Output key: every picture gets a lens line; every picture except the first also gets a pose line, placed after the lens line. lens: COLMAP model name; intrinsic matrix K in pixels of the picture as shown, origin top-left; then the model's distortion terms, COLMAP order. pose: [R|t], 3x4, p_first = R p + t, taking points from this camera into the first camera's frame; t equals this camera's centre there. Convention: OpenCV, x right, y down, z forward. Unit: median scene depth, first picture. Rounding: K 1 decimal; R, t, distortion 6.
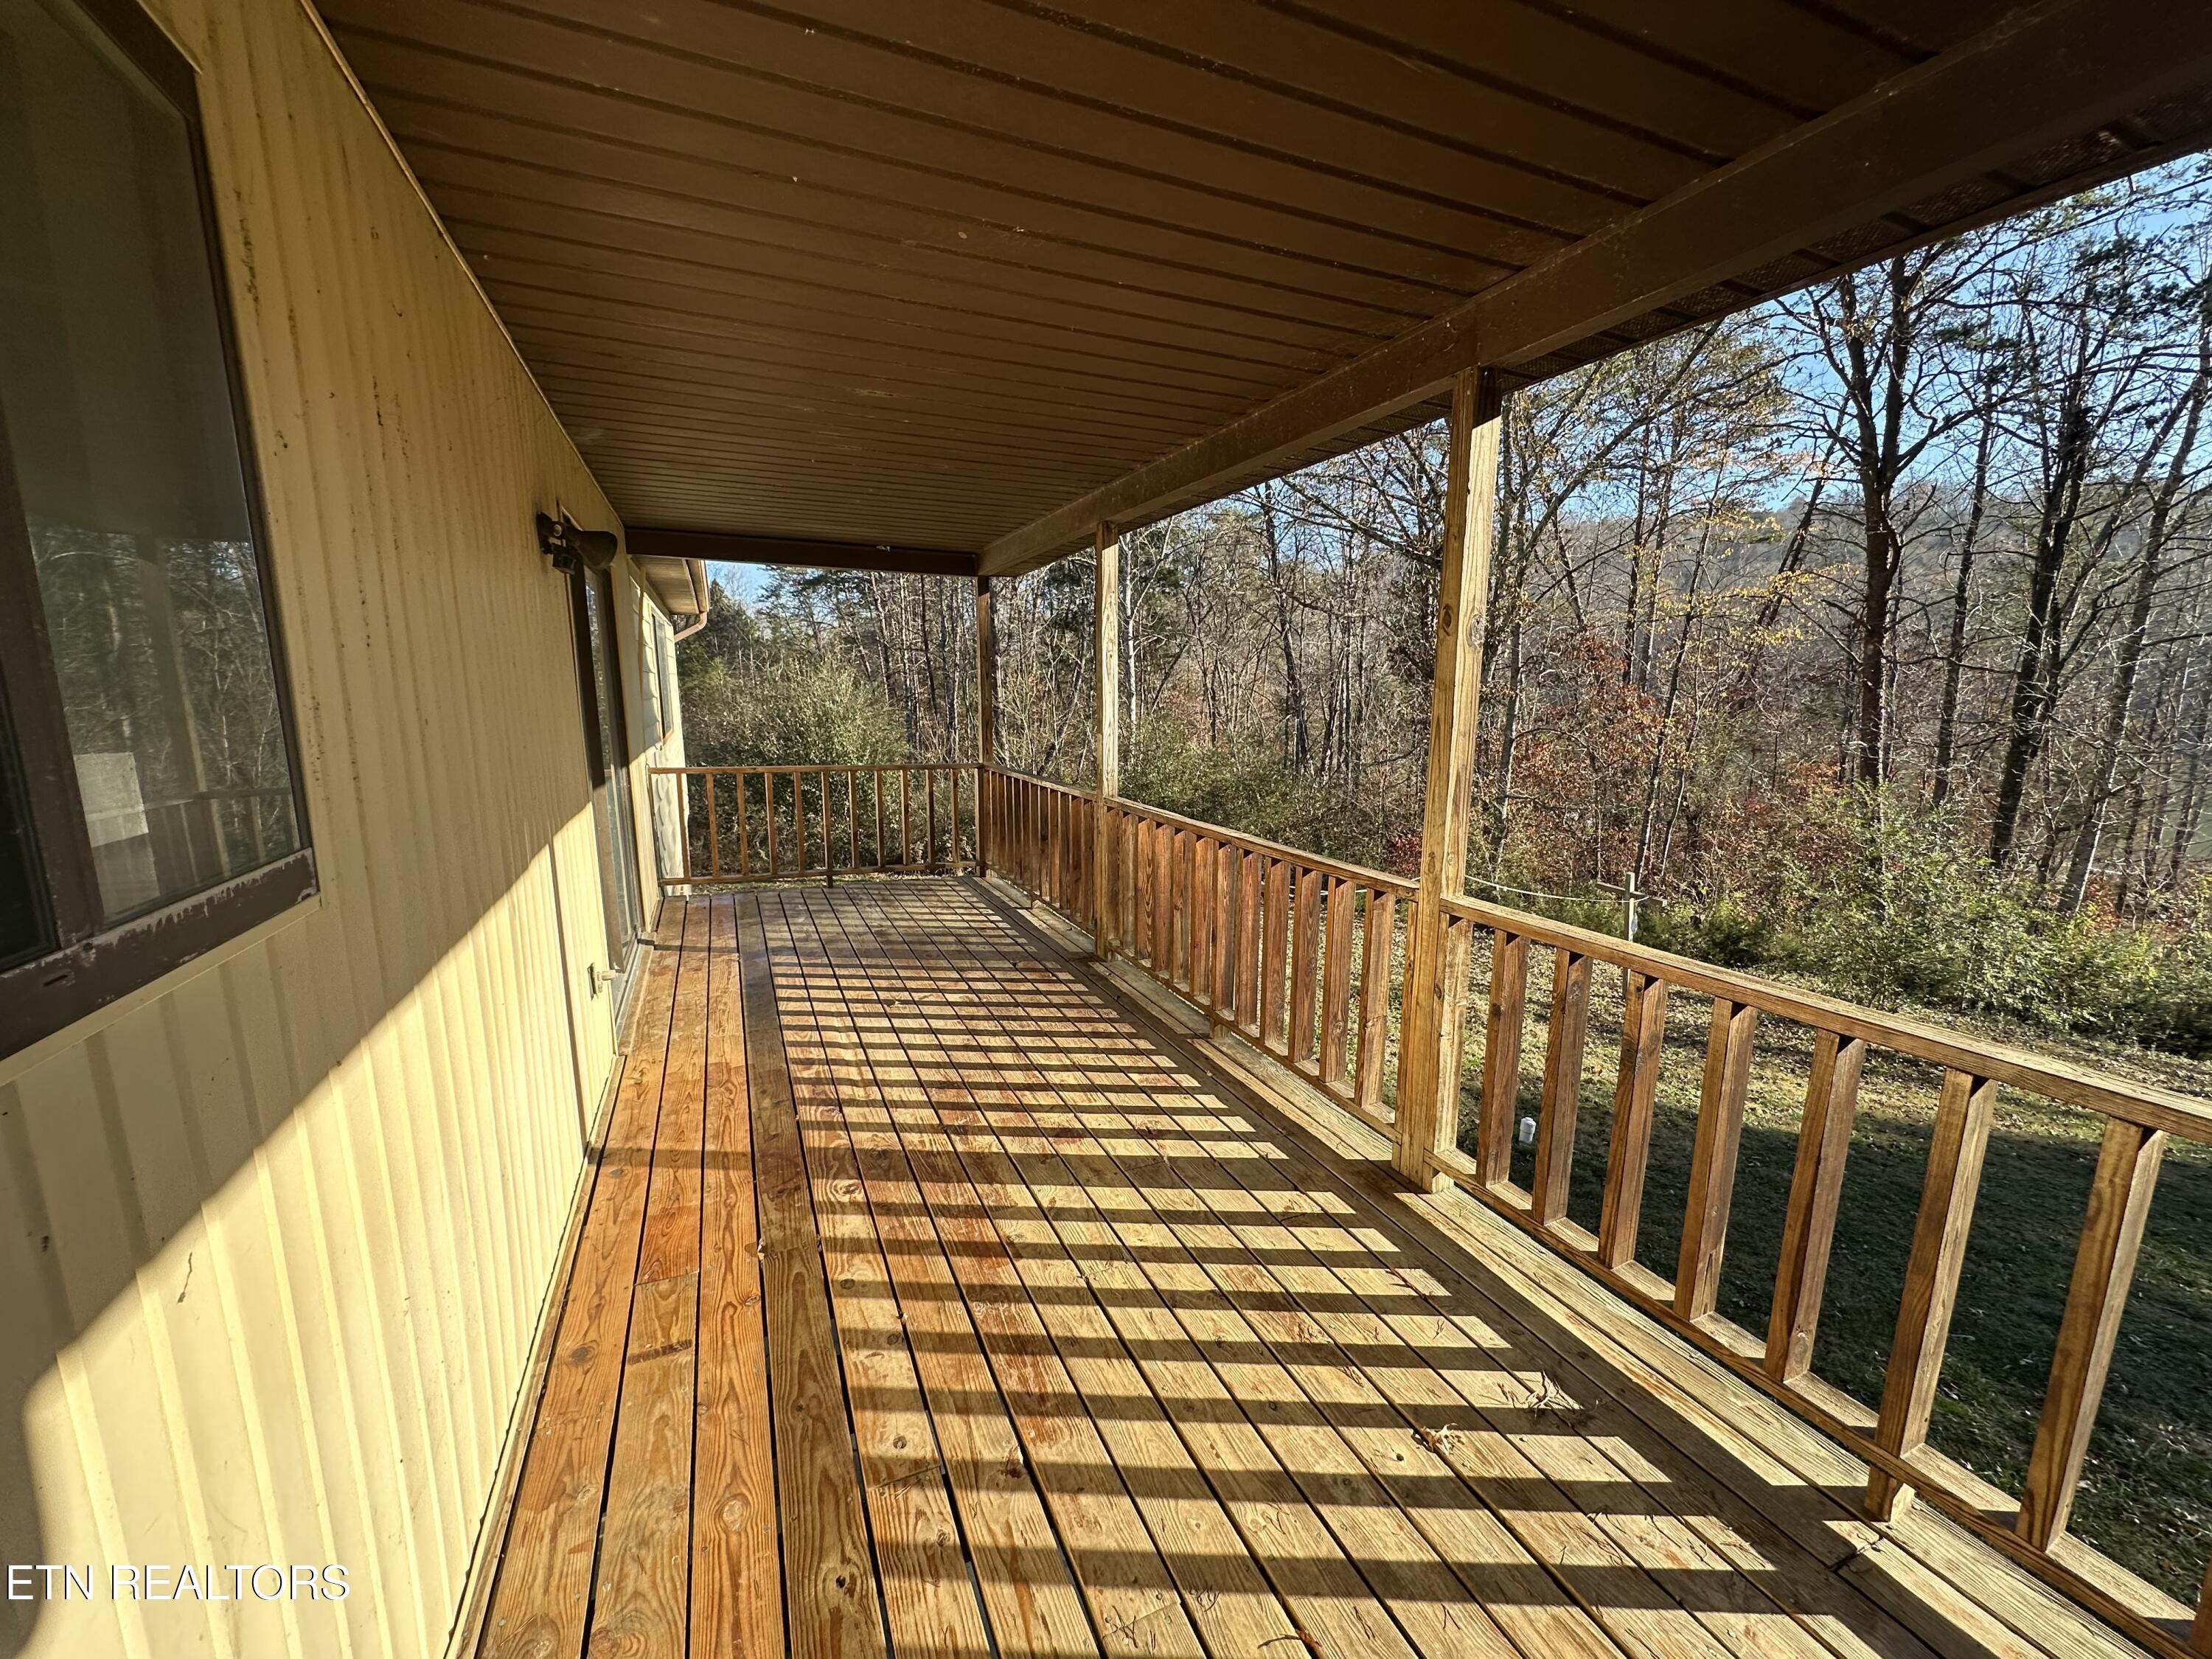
lens RADIAL K [[880.4, 0, 1107.0], [0, 880.4, 831.9], [0, 0, 1]] dist [-0.002485, 0.000342]
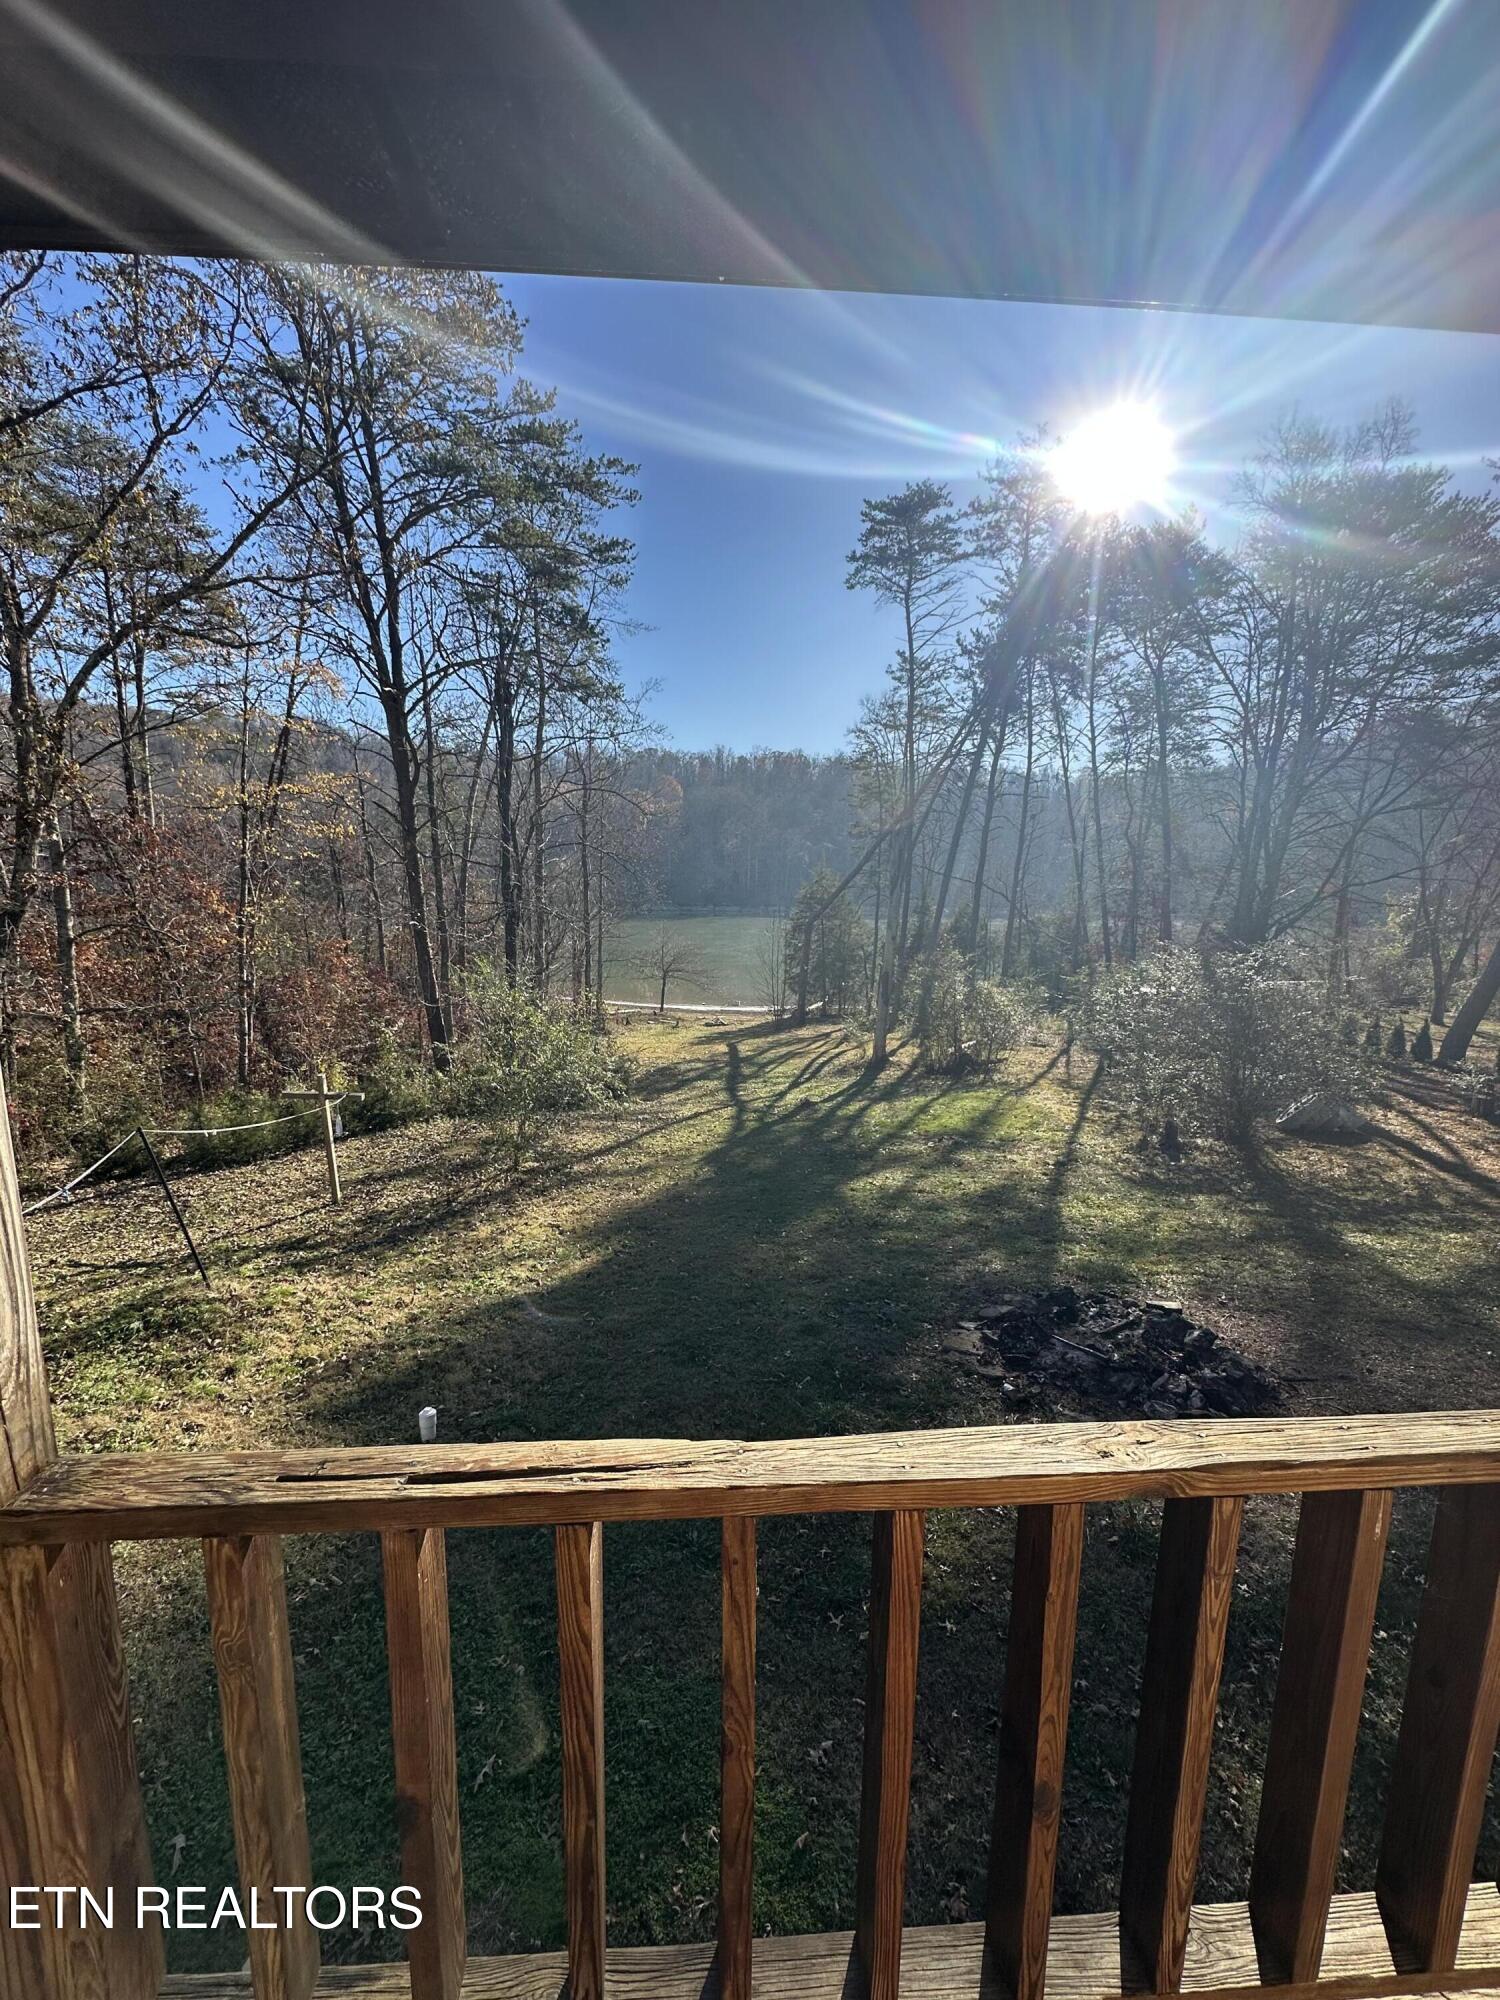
lens RADIAL K [[797.4, 0, 746.4], [0, 797.4, 999.8], [0, 0, 1]] dist [-0.001587, 0.000048]
pose [[0.343545, -0.144057, 0.928022, -0.039226], [0.147870, 0.984137, 0.098027, -0.057246], [-0.927422, 0.103550, 0.359397, 0.299626]]
